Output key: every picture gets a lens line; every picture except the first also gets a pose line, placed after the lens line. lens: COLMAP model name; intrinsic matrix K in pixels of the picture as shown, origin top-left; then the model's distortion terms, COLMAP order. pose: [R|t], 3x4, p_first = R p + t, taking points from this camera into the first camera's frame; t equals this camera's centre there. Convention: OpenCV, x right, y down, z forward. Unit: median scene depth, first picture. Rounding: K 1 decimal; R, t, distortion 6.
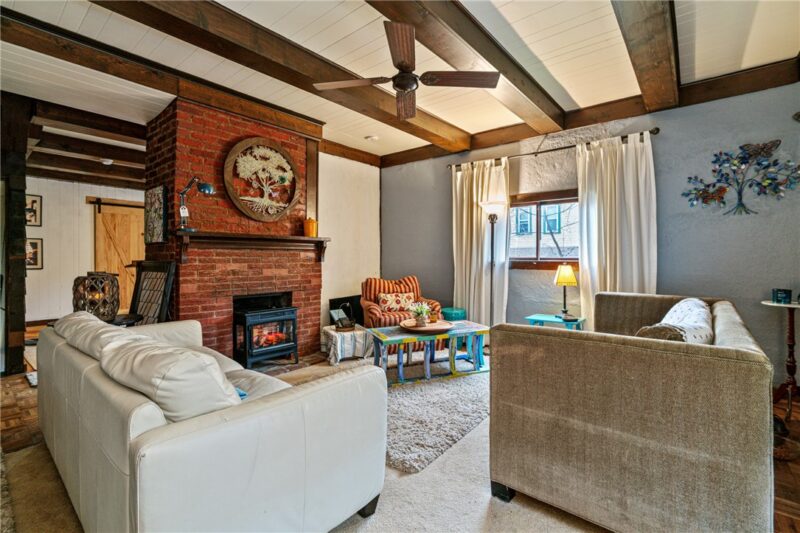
lens RADIAL K [[361.1, 0, 401.0], [0, 361.1, 260.8], [0, 0, 1]] dist [-0.001208, -0.000105]
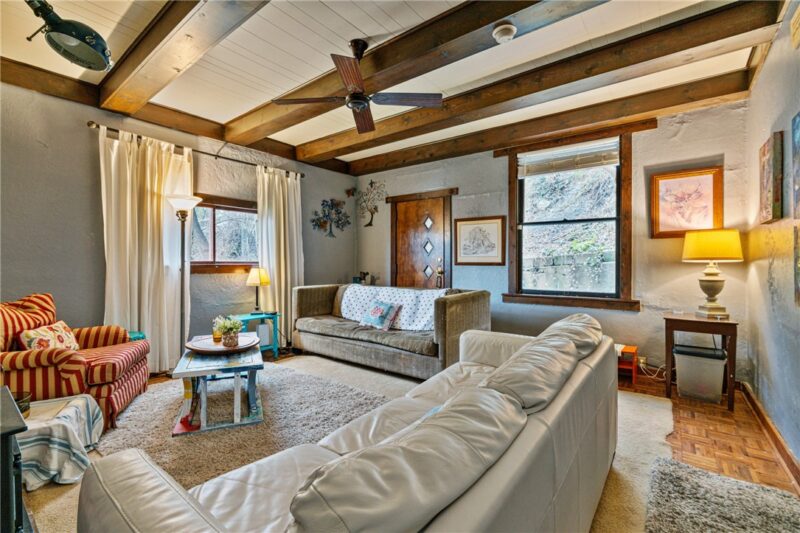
lens RADIAL K [[361.1, 0, 401.0], [0, 361.1, 260.8], [0, 0, 1]] dist [-0.001208, -0.000105]
pose [[-0.016343, 0.005229, 0.999853, -0.649595], [0.005931, 0.999969, -0.005133, -0.001845], [-0.999849, 0.005846, -0.016373, 0.527603]]
